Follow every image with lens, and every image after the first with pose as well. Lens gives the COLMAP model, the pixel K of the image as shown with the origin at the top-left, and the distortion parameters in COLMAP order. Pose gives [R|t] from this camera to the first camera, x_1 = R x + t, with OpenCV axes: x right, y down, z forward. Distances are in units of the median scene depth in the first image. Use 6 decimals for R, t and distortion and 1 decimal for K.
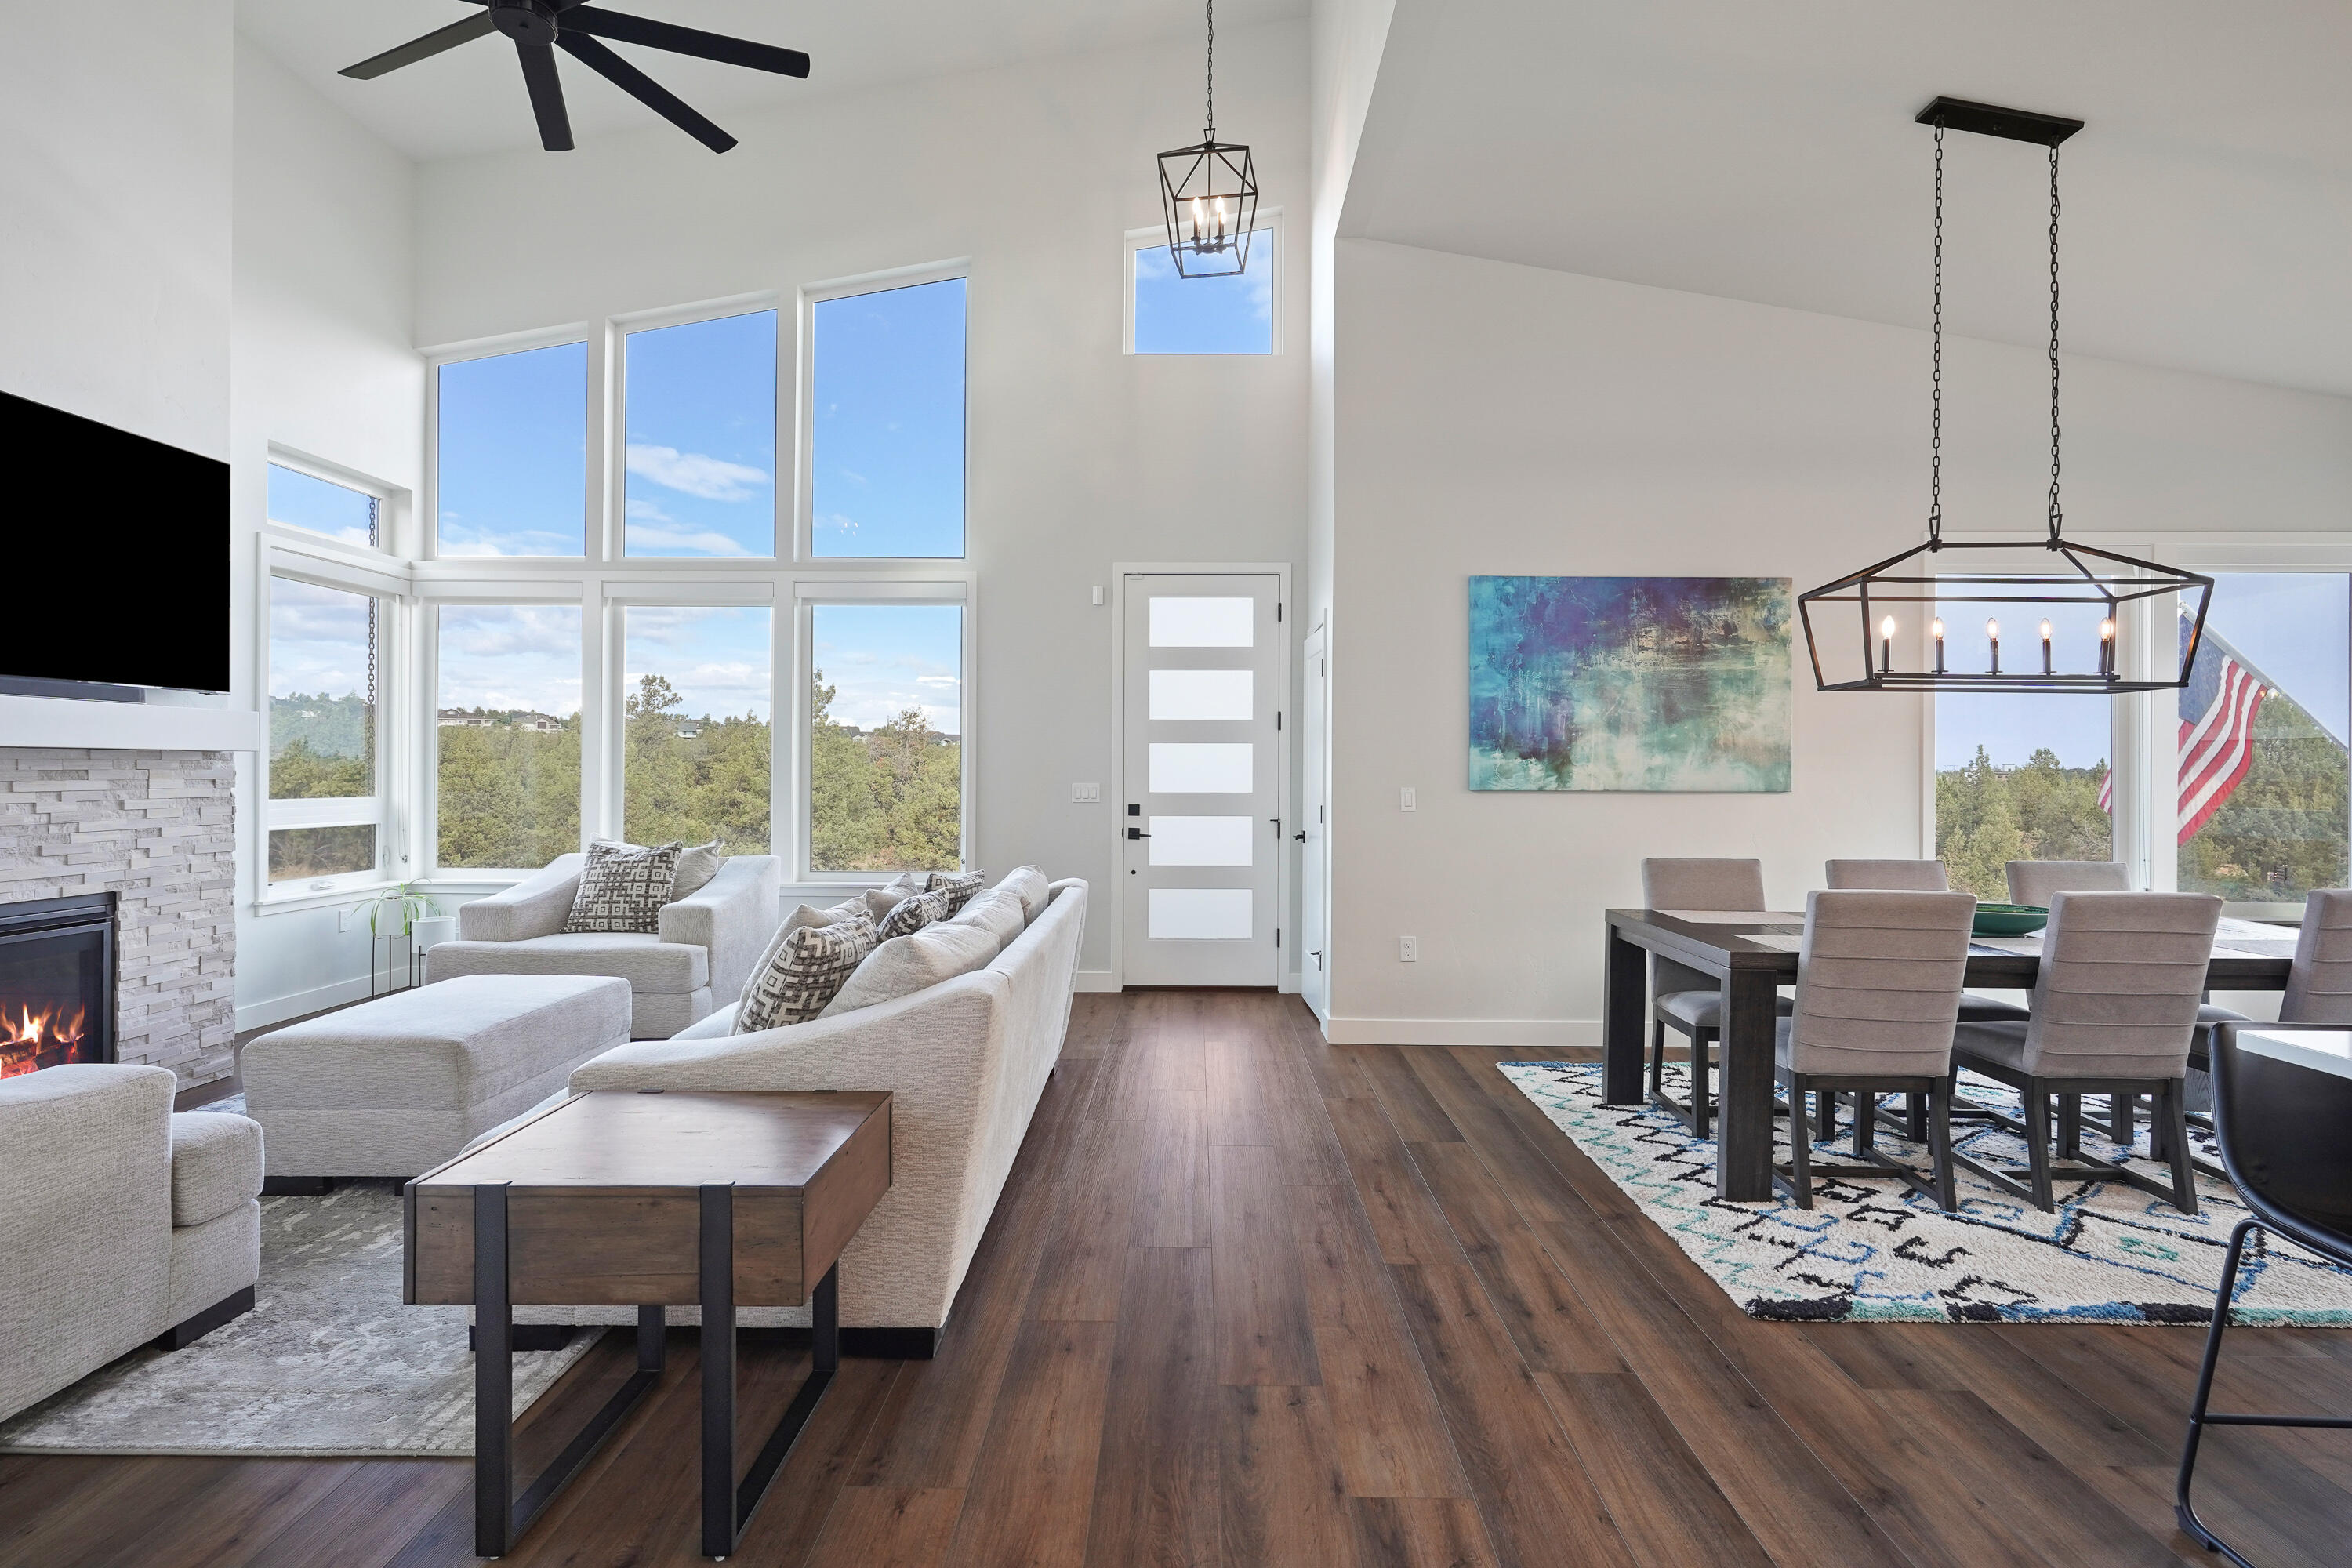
lens RADIAL K [[1137.7, 0, 1182.8], [0, 1137.7, 762.3], [0, 0, 1]] dist [-0.008296, 0.004784]
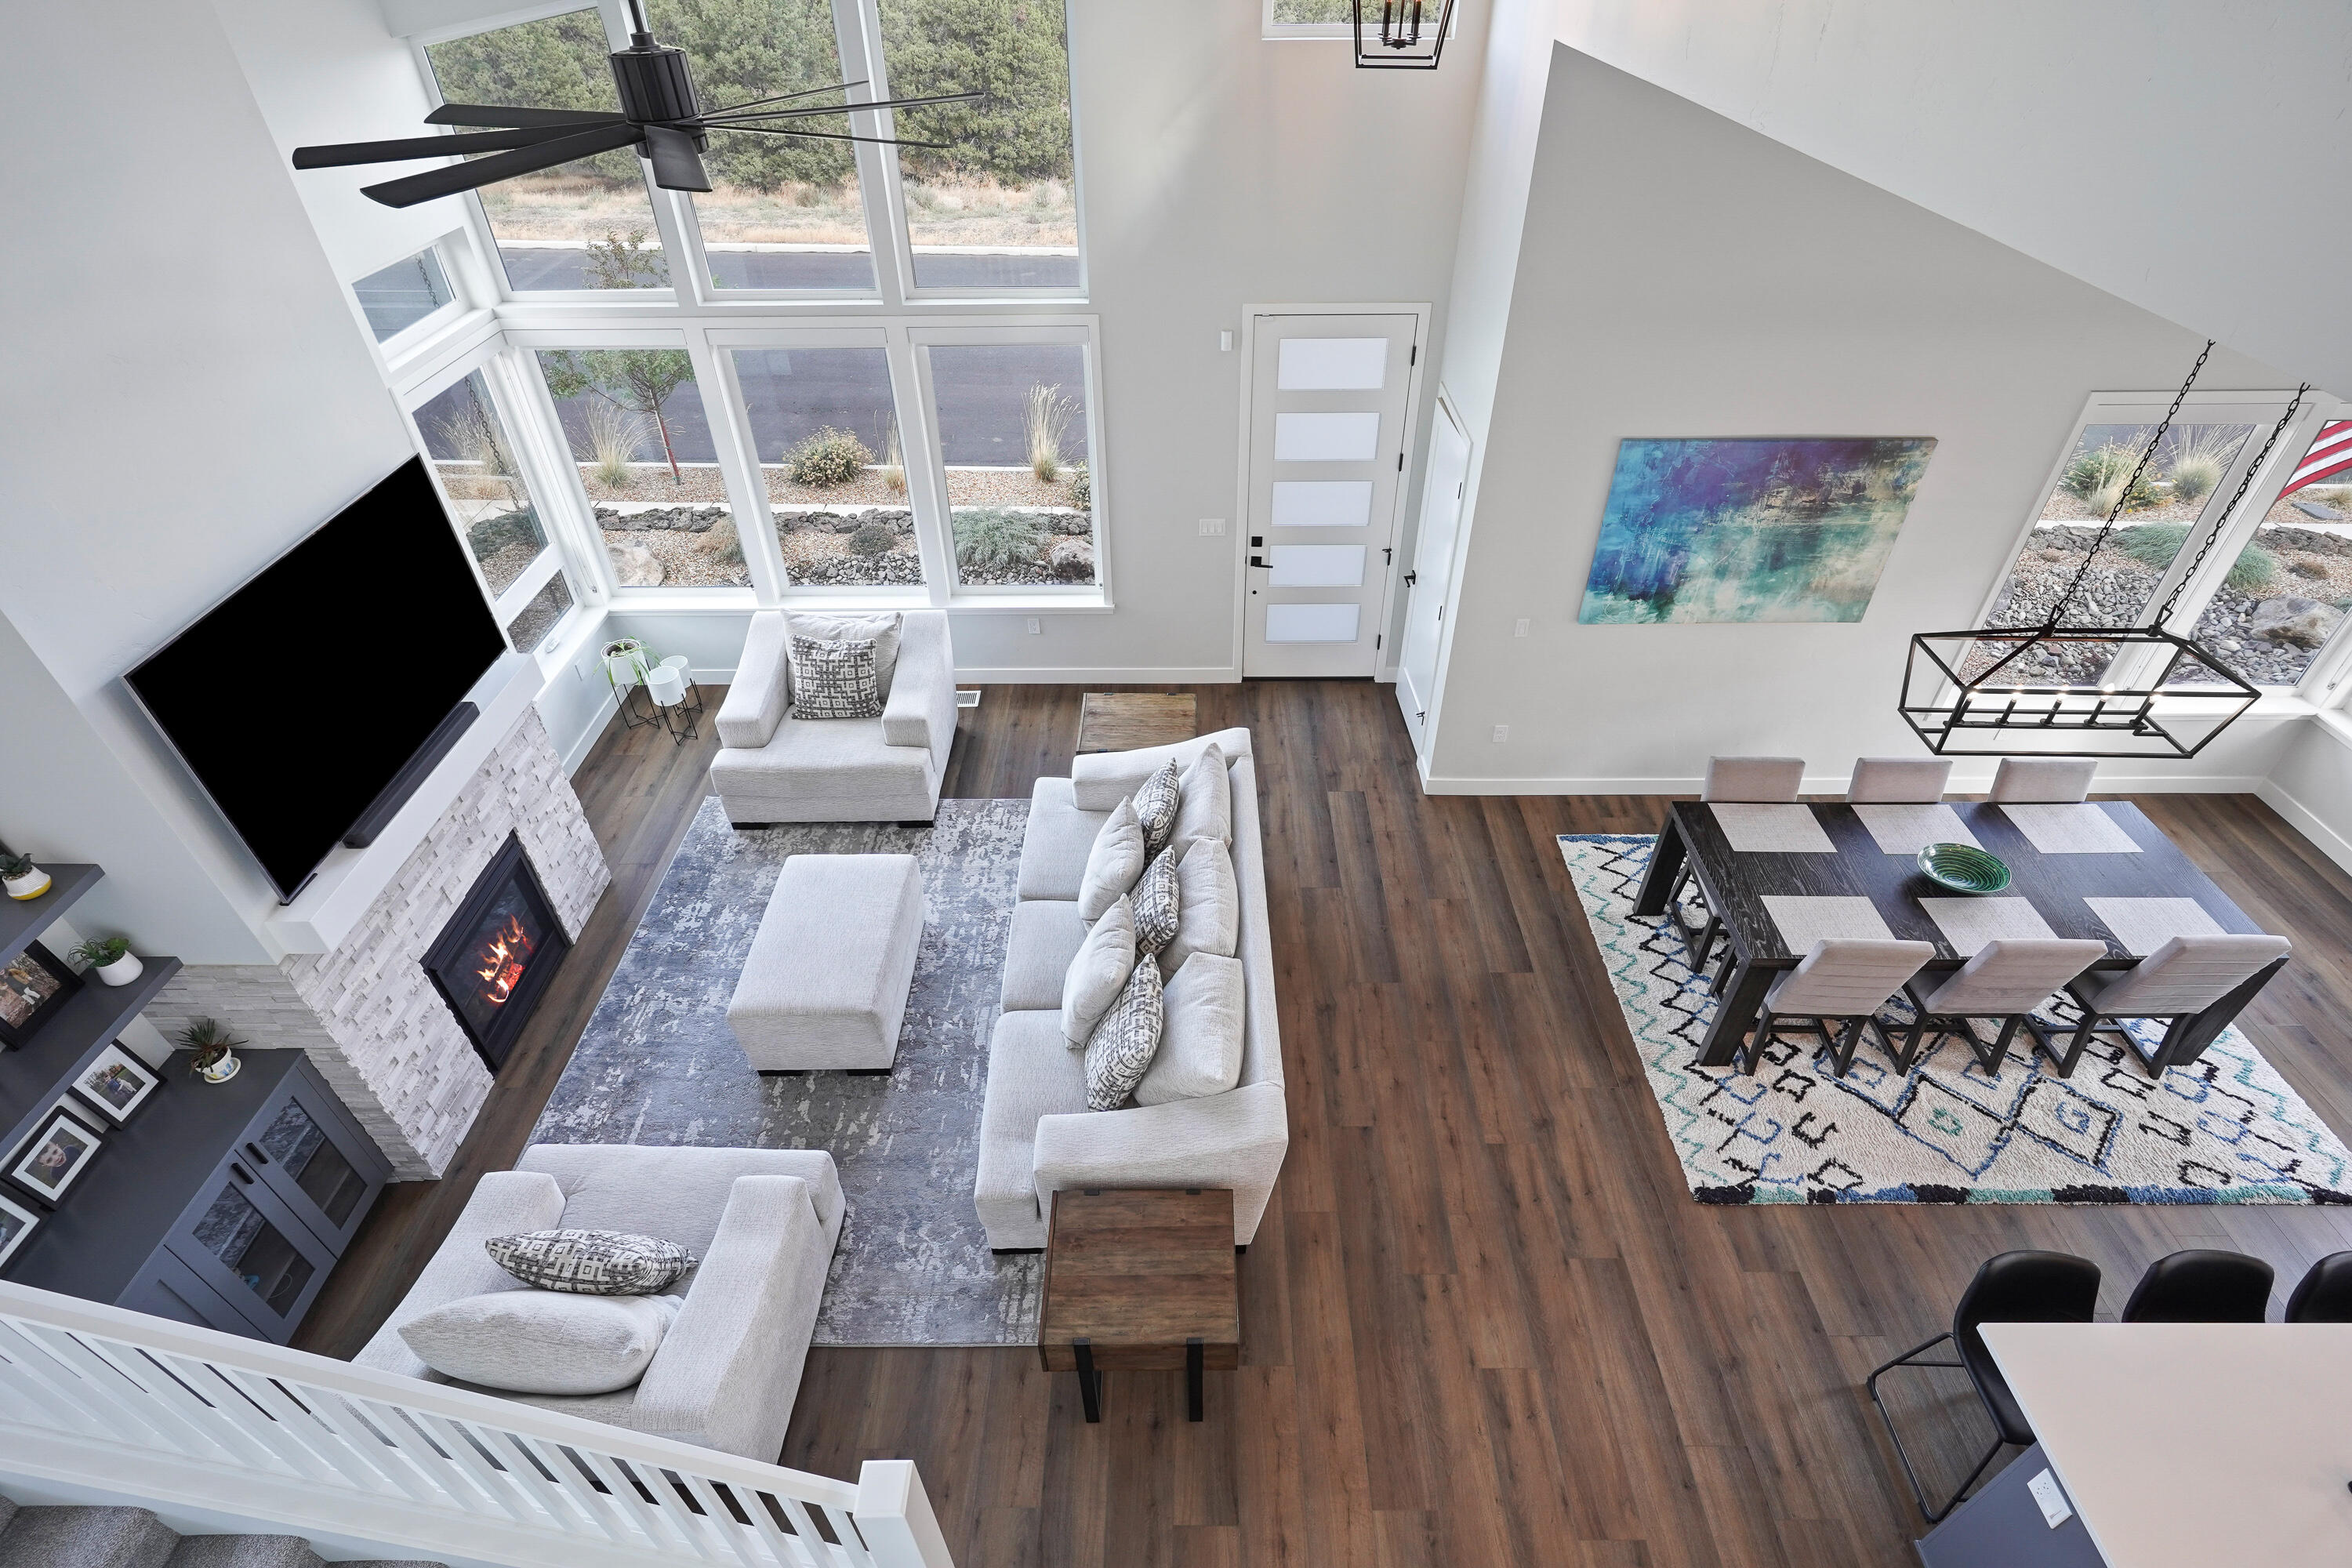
lens RADIAL K [[1137.7, 0, 1180.3], [0, 1137.7, 778.4], [0, 0, 1]] dist [-0.008296, 0.004784]
pose [[0.999909, -0.013414, 0.001435, -0.156131], [0.009478, 0.774193, 0.632878, -0.608643], [-0.009600, -0.632807, 0.774250, 0.029636]]
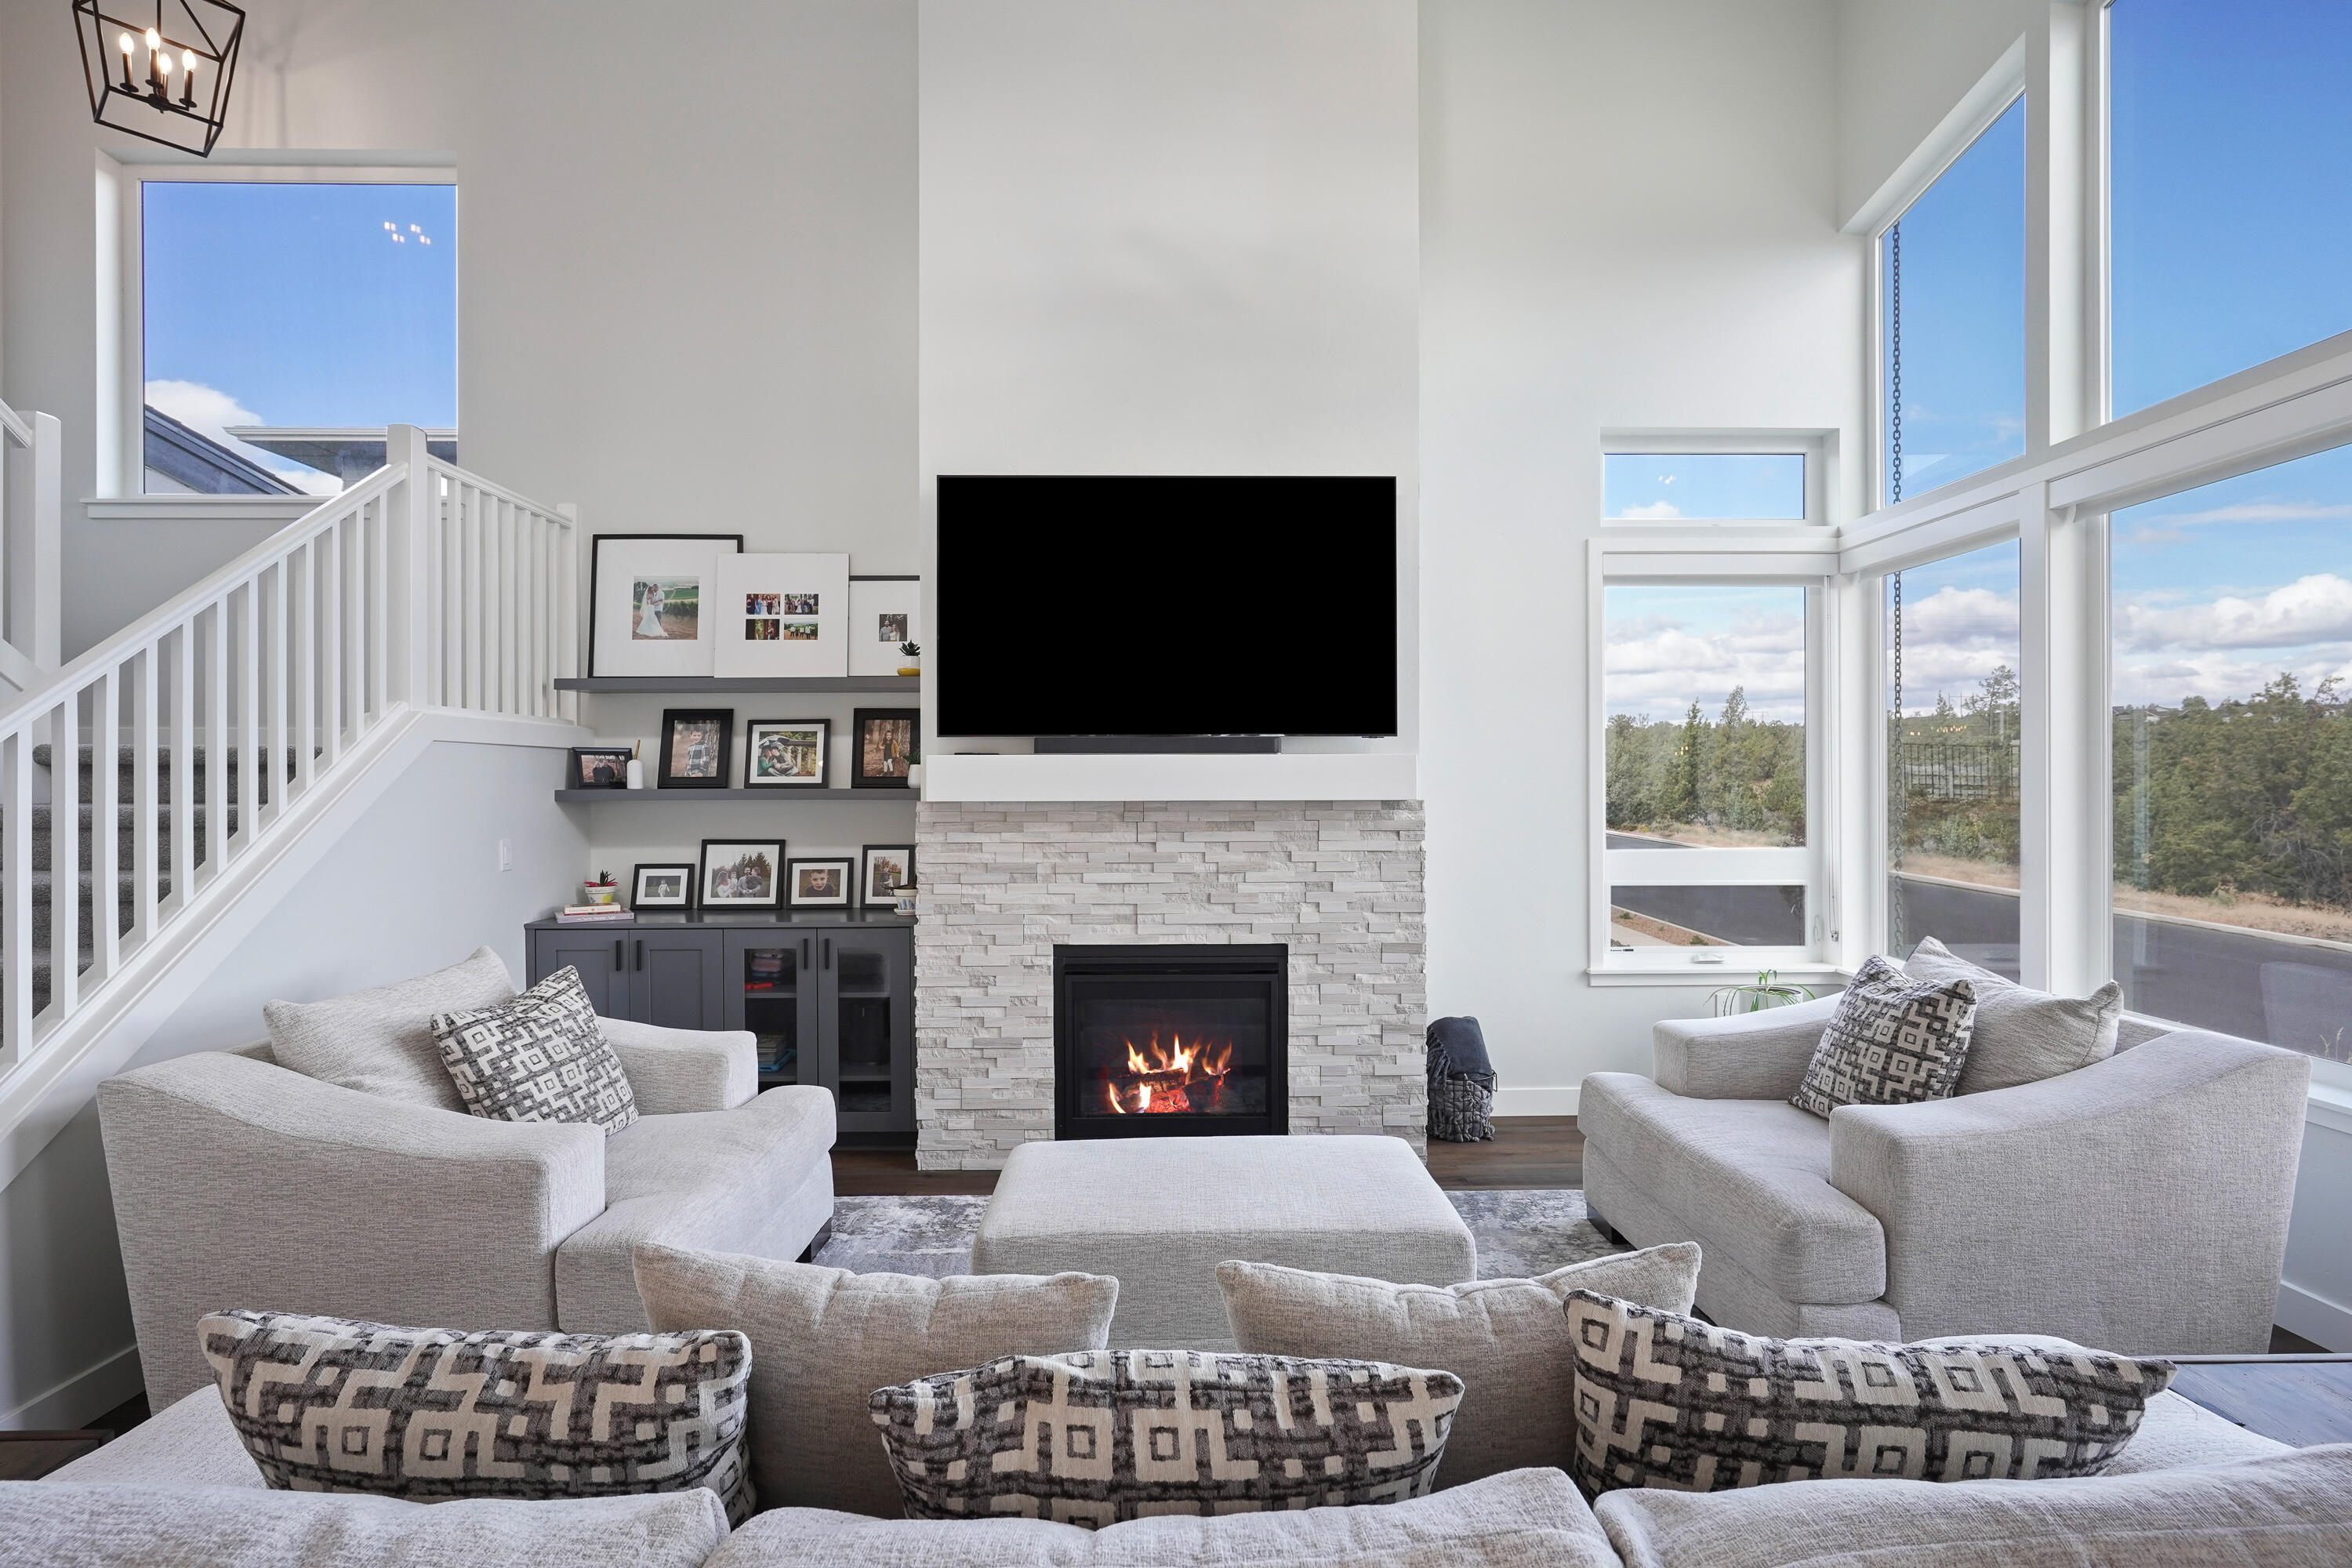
lens RADIAL K [[1137.7, 0, 1170.4], [0, 1137.7, 787.4], [0, 0, 1]] dist [-0.008296, 0.004784]
pose [[0.024559, -0.002658, -0.999695, 0.040513], [0.010800, 0.999939, -0.002393, -0.017655], [0.999640, -0.010737, 0.024586, 0.727383]]
